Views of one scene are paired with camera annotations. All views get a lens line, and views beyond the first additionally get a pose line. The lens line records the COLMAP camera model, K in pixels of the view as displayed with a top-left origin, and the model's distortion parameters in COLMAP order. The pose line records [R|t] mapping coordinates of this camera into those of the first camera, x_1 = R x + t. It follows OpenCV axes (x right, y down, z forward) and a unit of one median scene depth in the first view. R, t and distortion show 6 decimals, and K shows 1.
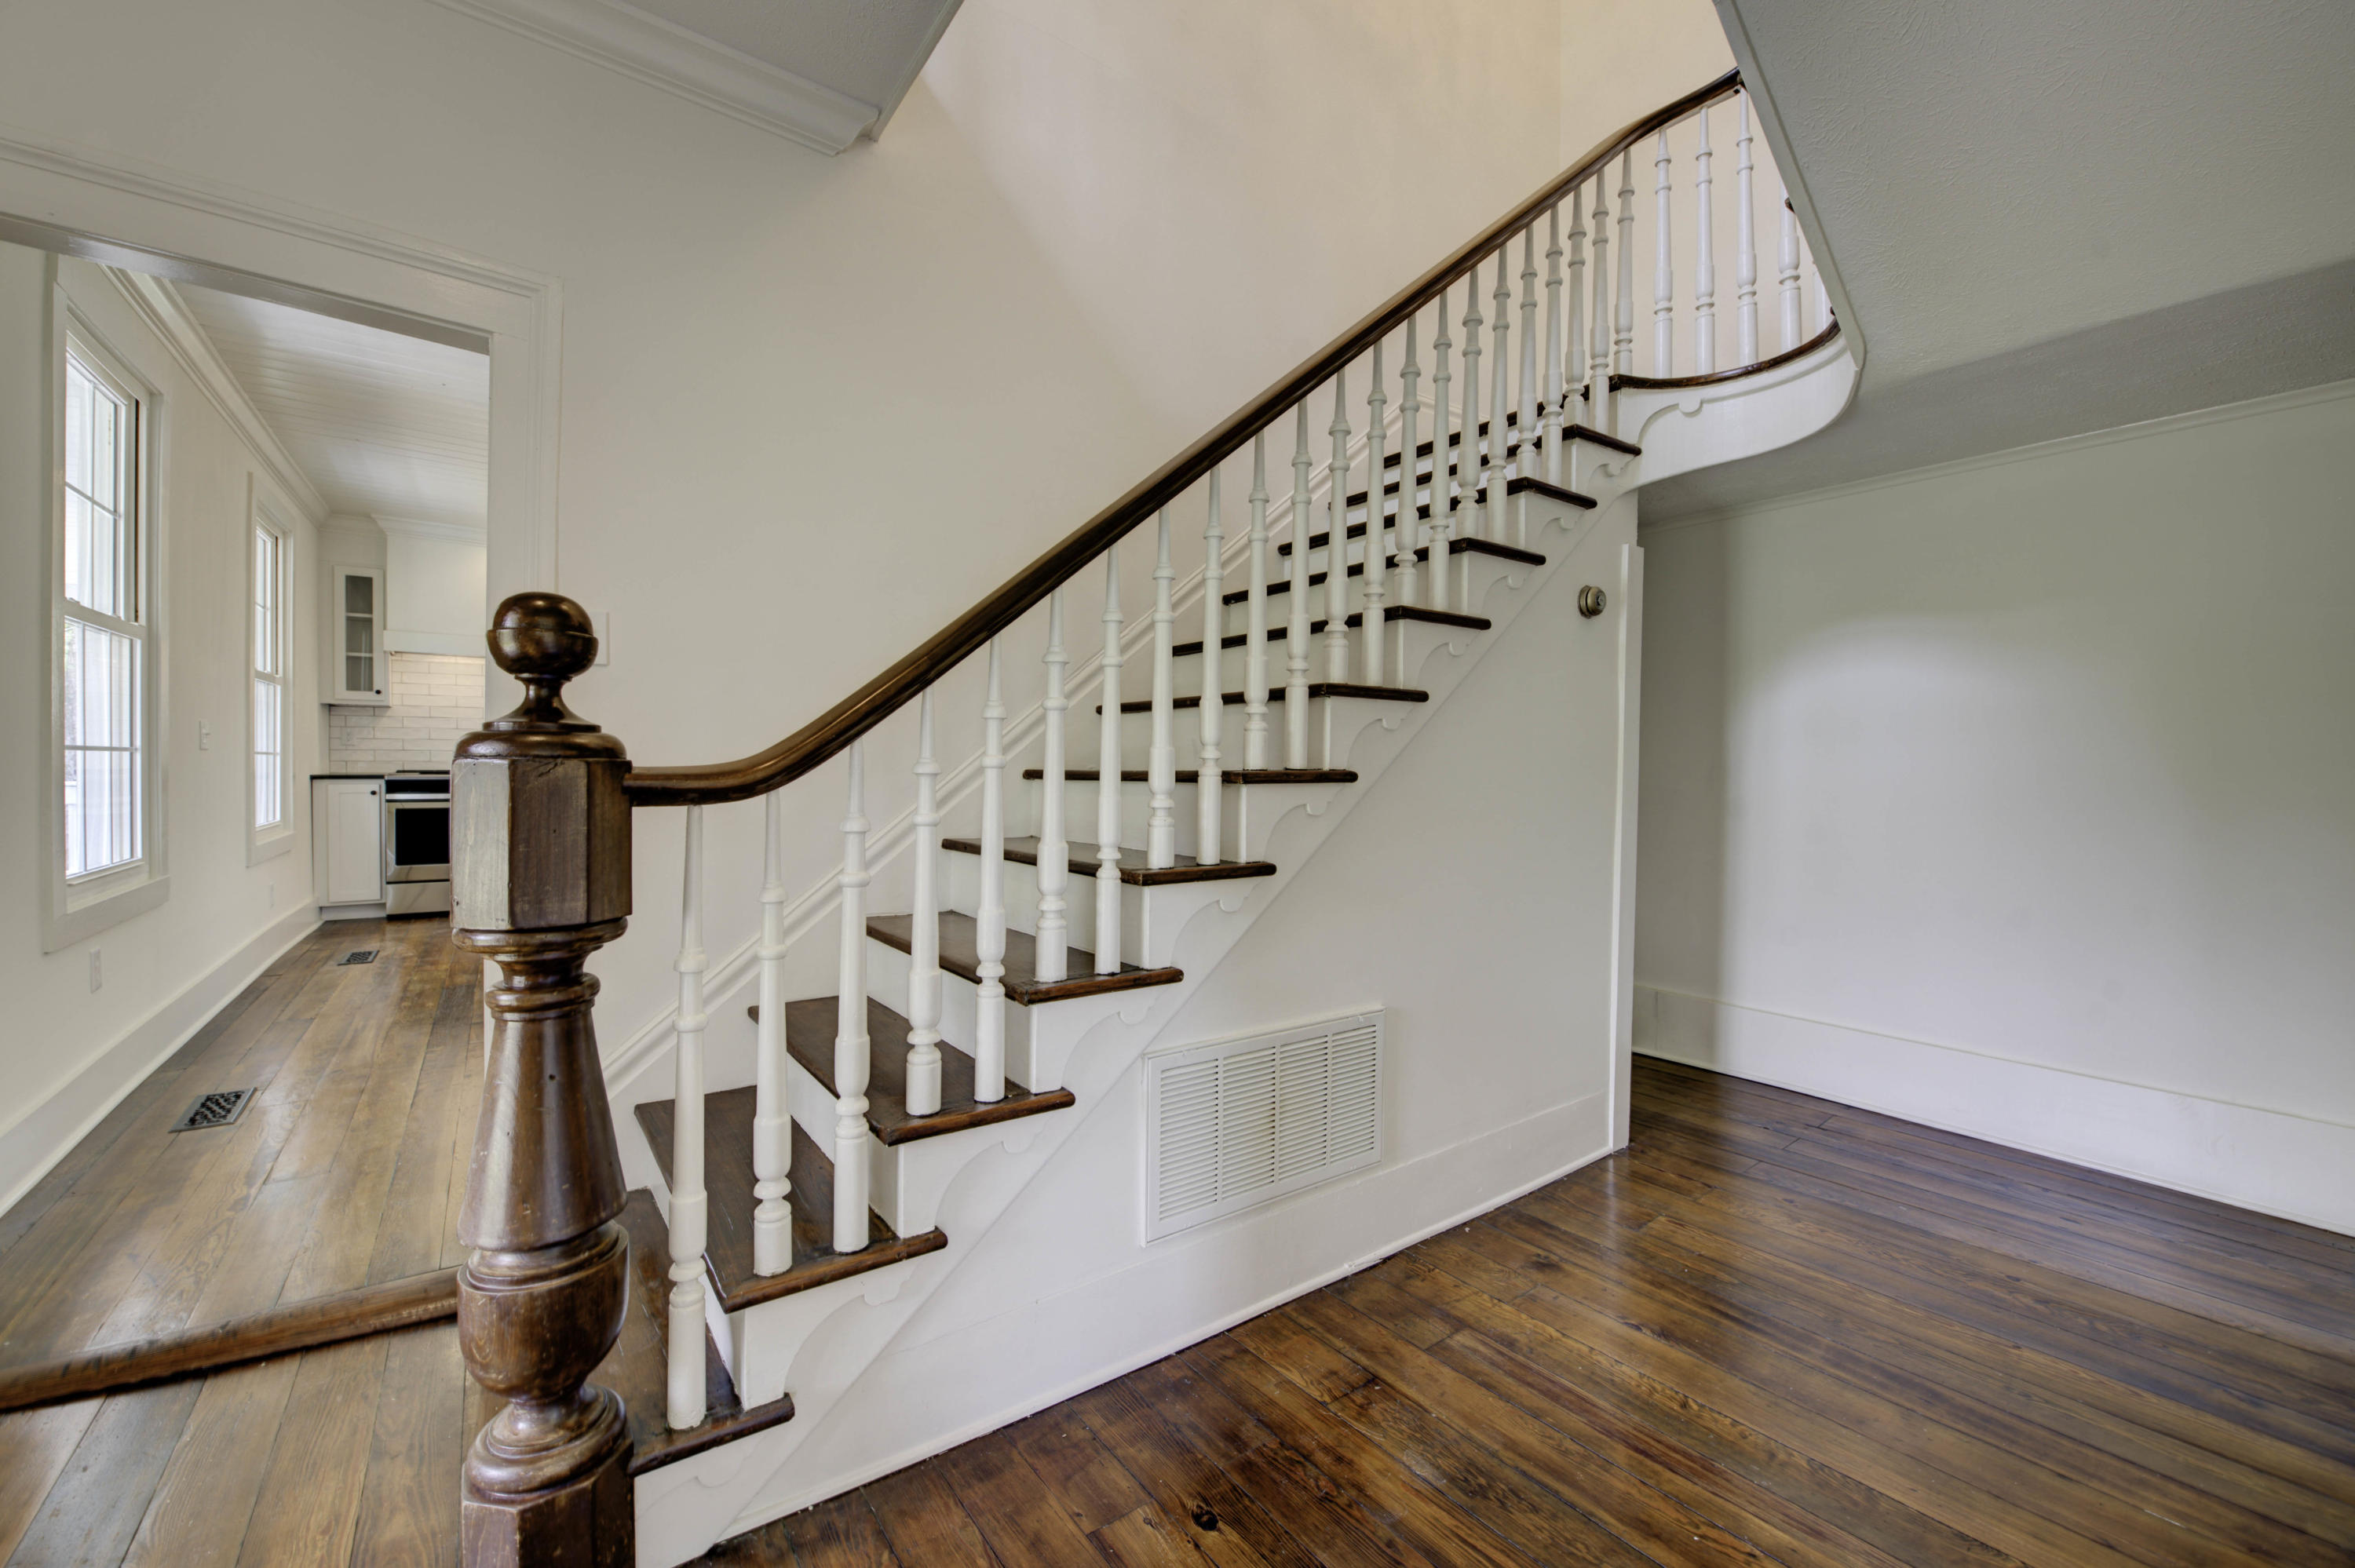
lens RADIAL K [[928.7, 0, 1175.8], [0, 928.7, 773.9], [0, 0, 1]] dist [-0.017525, -0.000528]
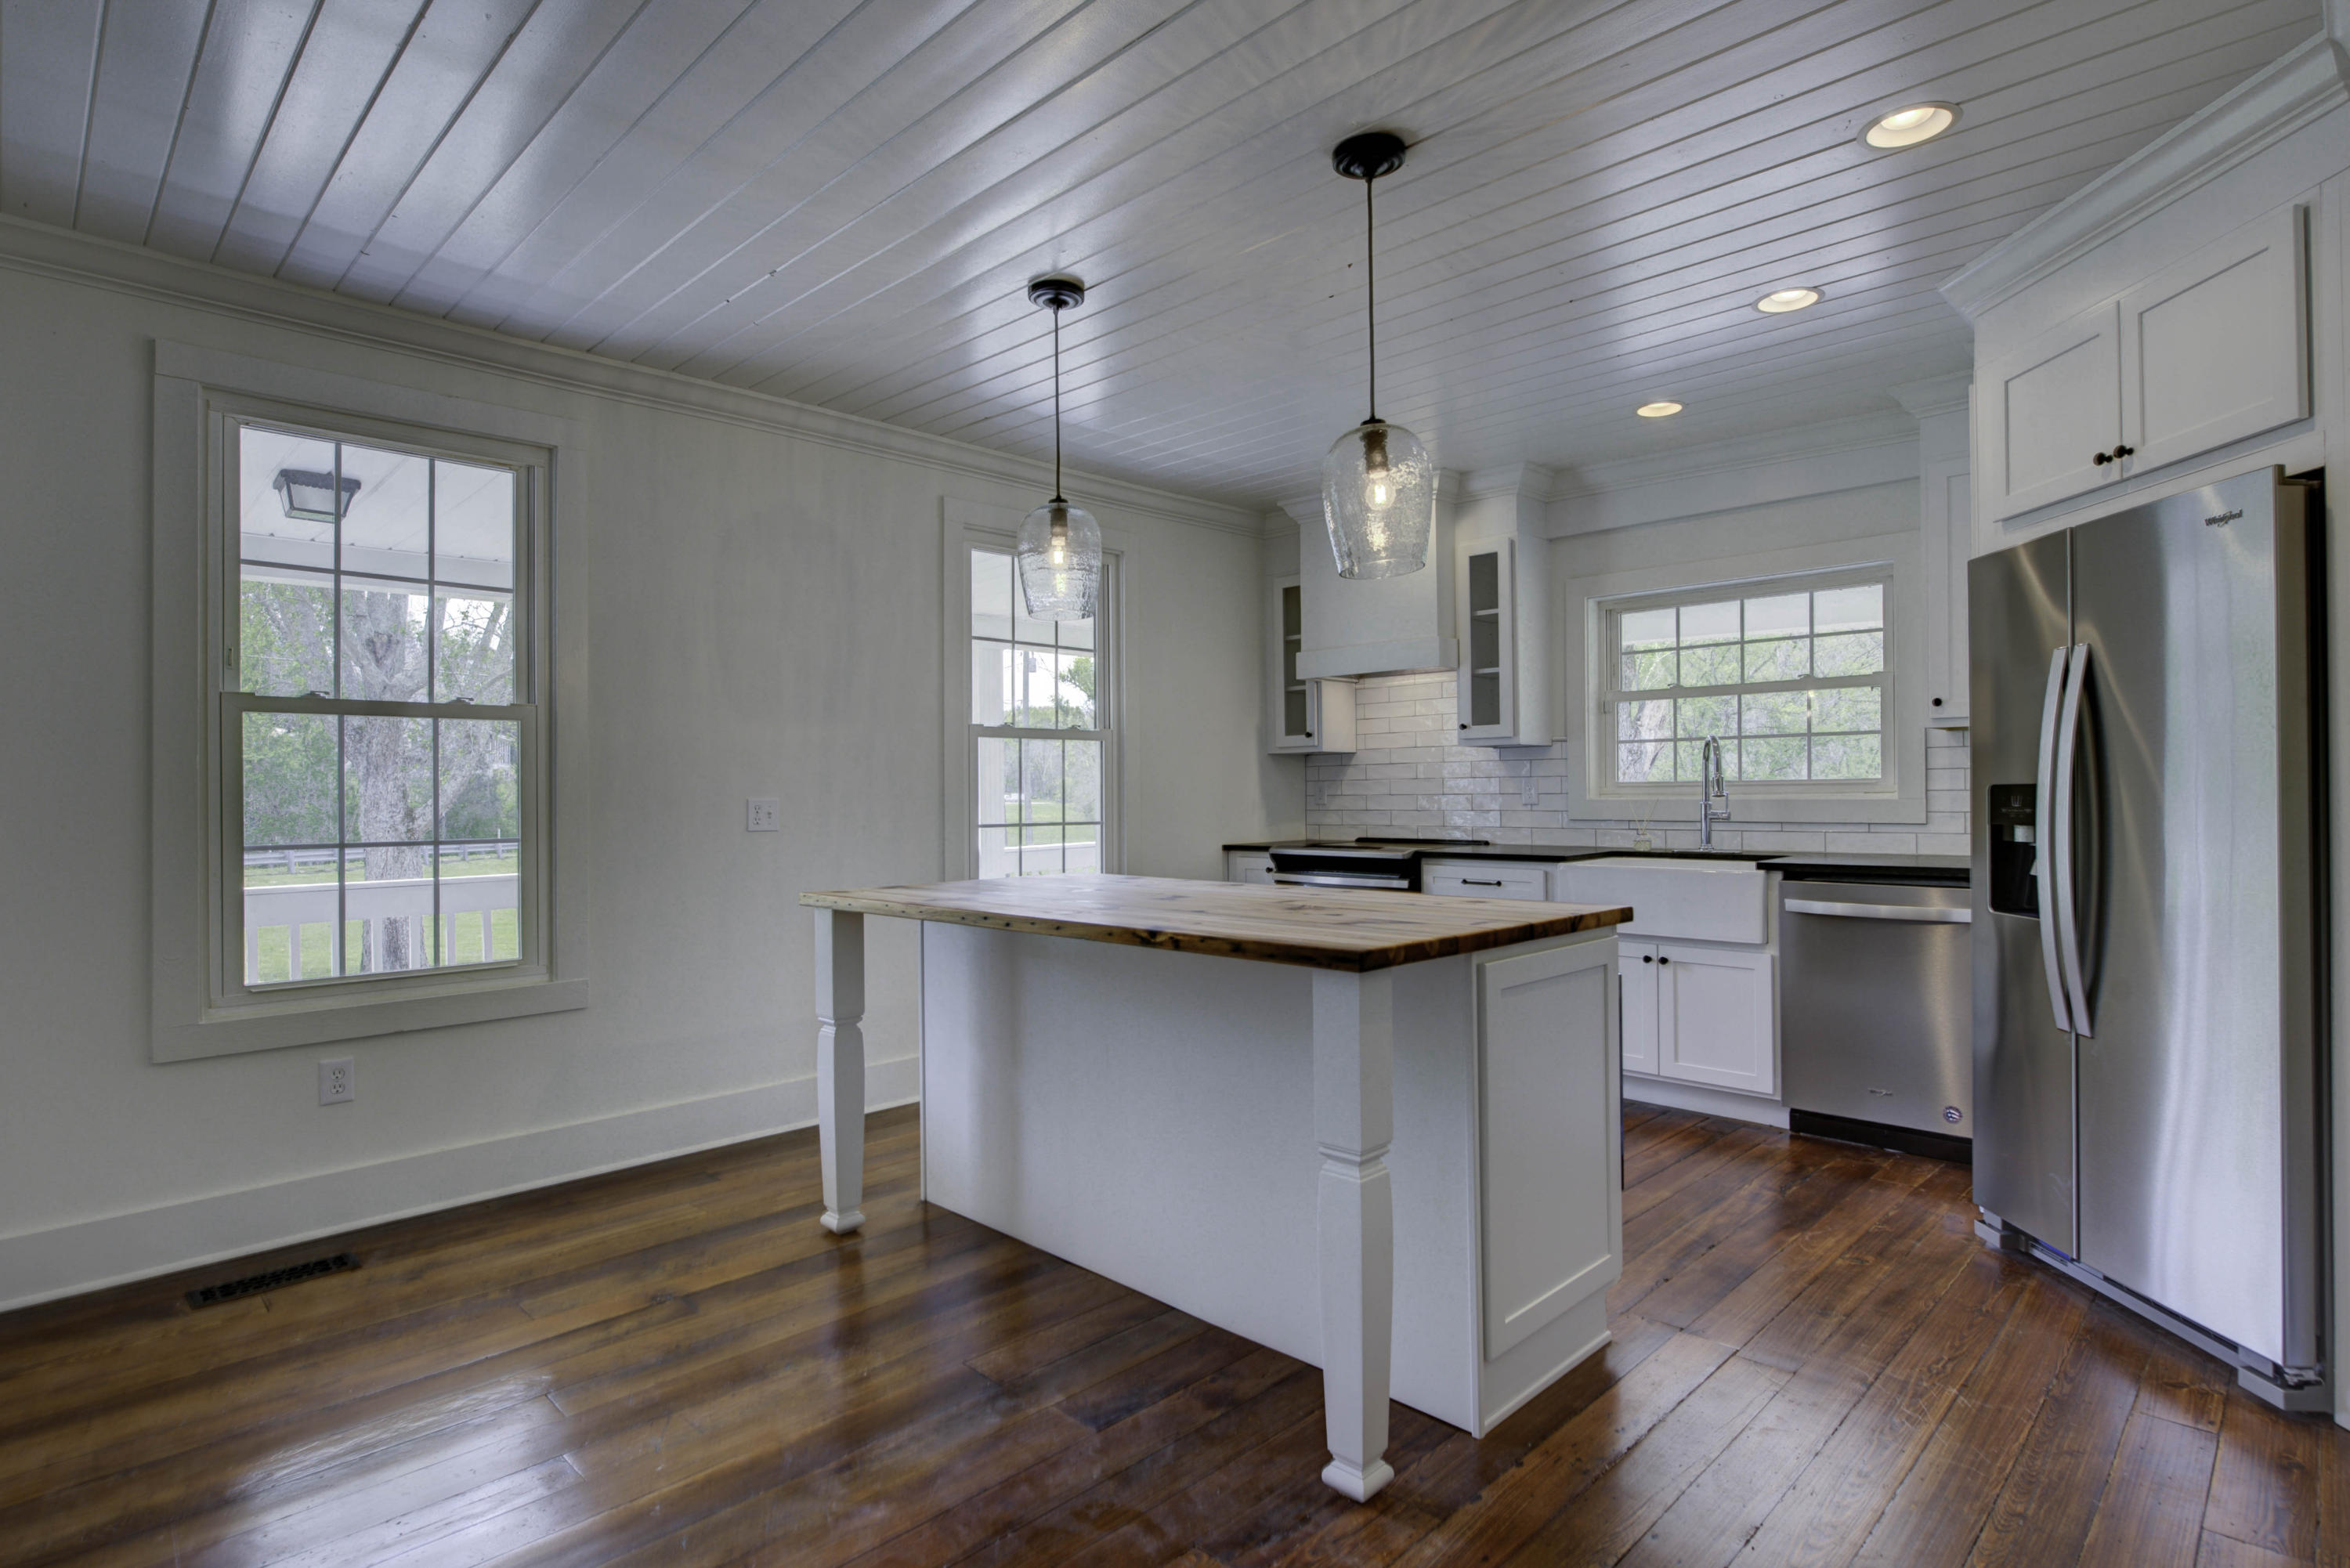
lens RADIAL K [[1183.5, 0, 1179.4], [0, 1183.5, 795.1], [0, 0, 1]] dist [-0.003263, -0.000206]
pose [[0.158783, -0.005486, -0.987298, 0.073293], [-0.005606, 0.999963, -0.006458, -0.034782], [0.987298, 0.006560, 0.158747, 0.767982]]
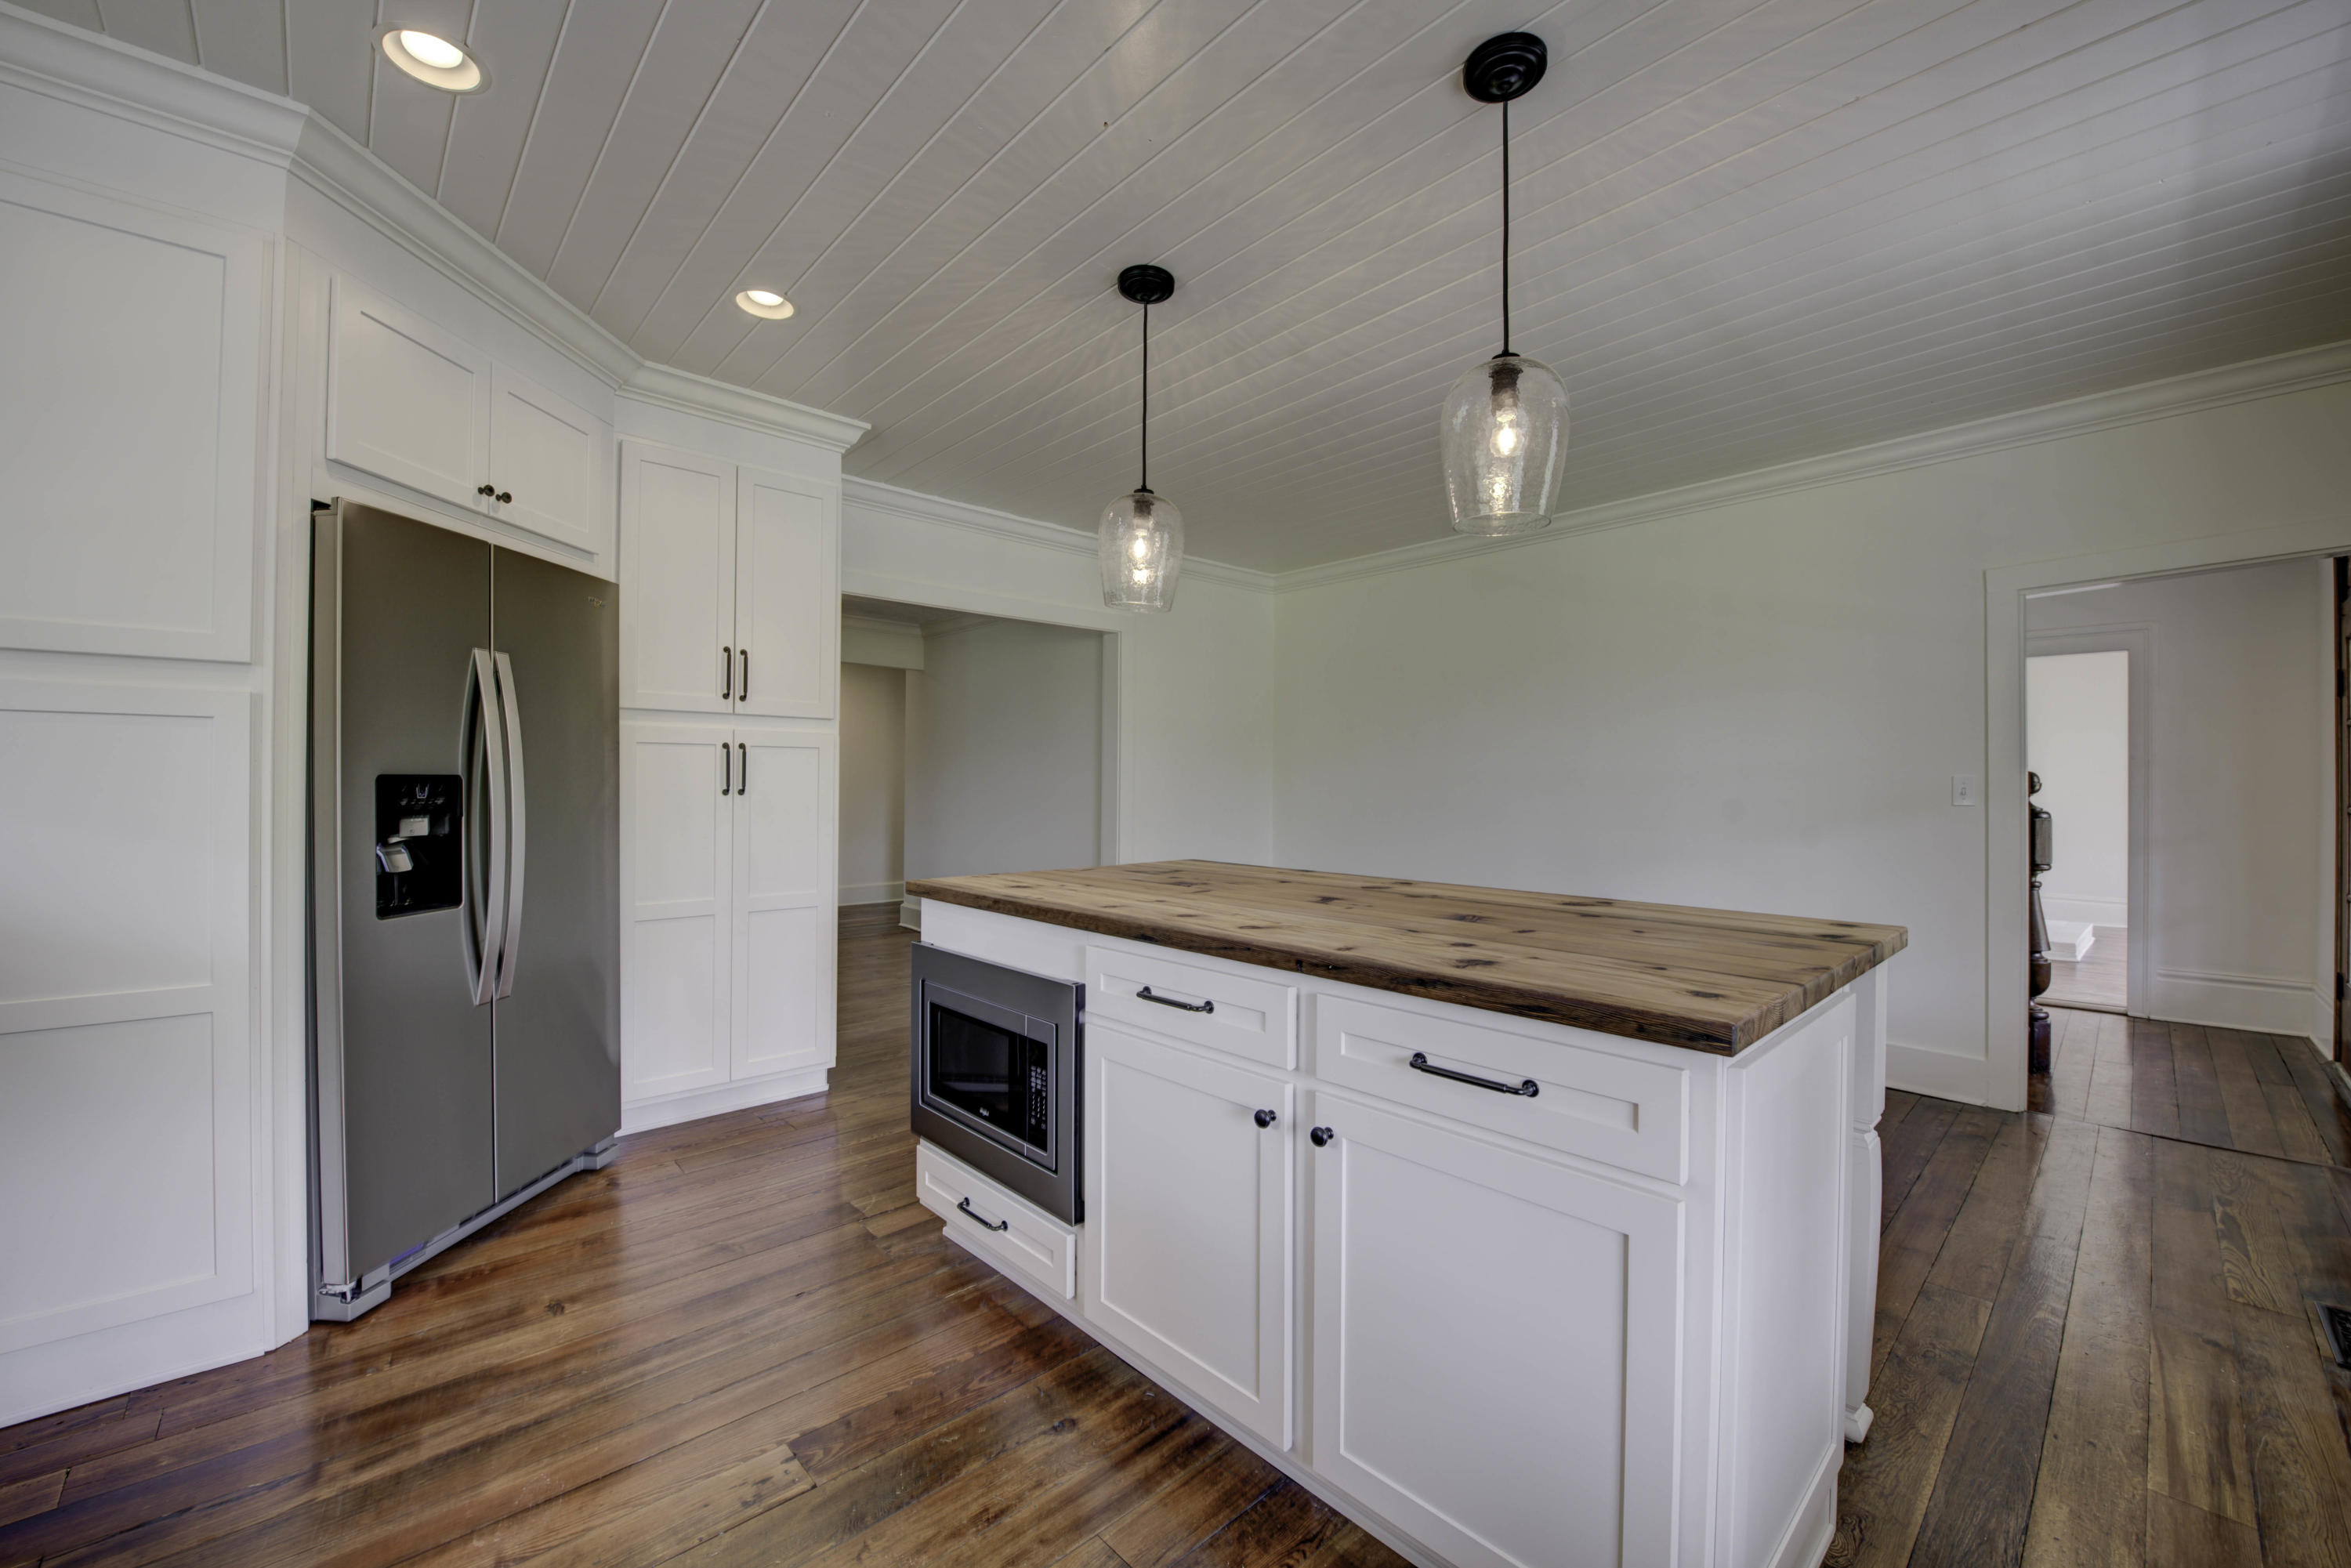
lens RADIAL K [[927.2, 0, 1176.0], [0, 927.2, 783.5], [0, 0, 1]] dist [-0.017525, -0.000528]
pose [[-0.121492, -0.006074, 0.992574, -0.763017], [0.009369, 0.999930, 0.007265, -0.040727], [-0.992548, 0.010182, -0.121426, 0.942504]]
